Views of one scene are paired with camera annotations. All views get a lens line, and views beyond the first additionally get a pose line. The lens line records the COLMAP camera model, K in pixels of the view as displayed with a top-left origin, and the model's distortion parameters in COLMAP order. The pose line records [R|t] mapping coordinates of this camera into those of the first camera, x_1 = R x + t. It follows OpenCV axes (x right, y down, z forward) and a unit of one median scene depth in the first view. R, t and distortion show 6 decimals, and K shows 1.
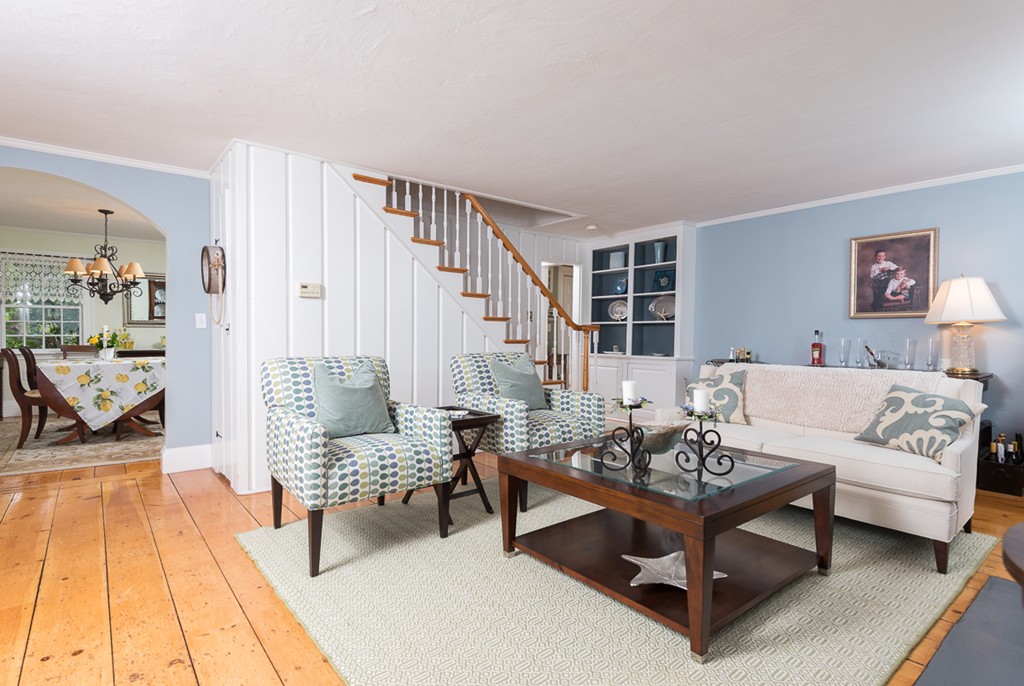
lens RADIAL K [[526.7, 0, 513.7], [0, 526.7, 338.8], [0, 0, 1]] dist [0.000102, -0.000872]
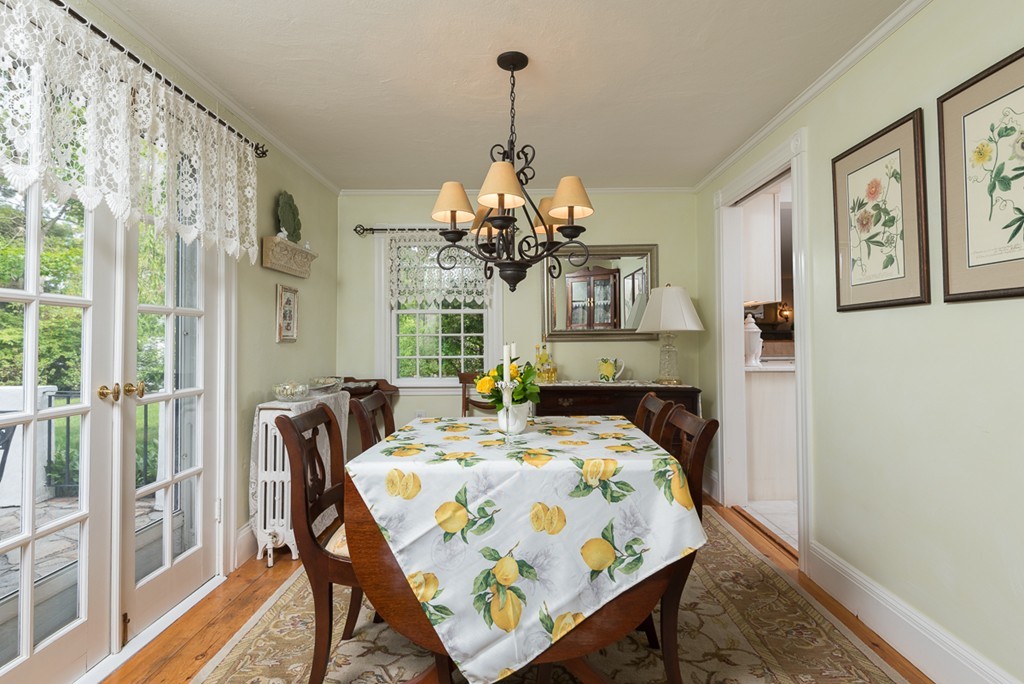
lens RADIAL K [[526.7, 0, 512.1], [0, 526.7, 337.7], [0, 0, 1]] dist [0.000102, -0.000872]
pose [[0.775182, -0.008346, -0.631683, -0.420396], [-0.001743, 0.999881, -0.015349, -0.019445], [0.631736, 0.013000, 0.775074, 0.556056]]
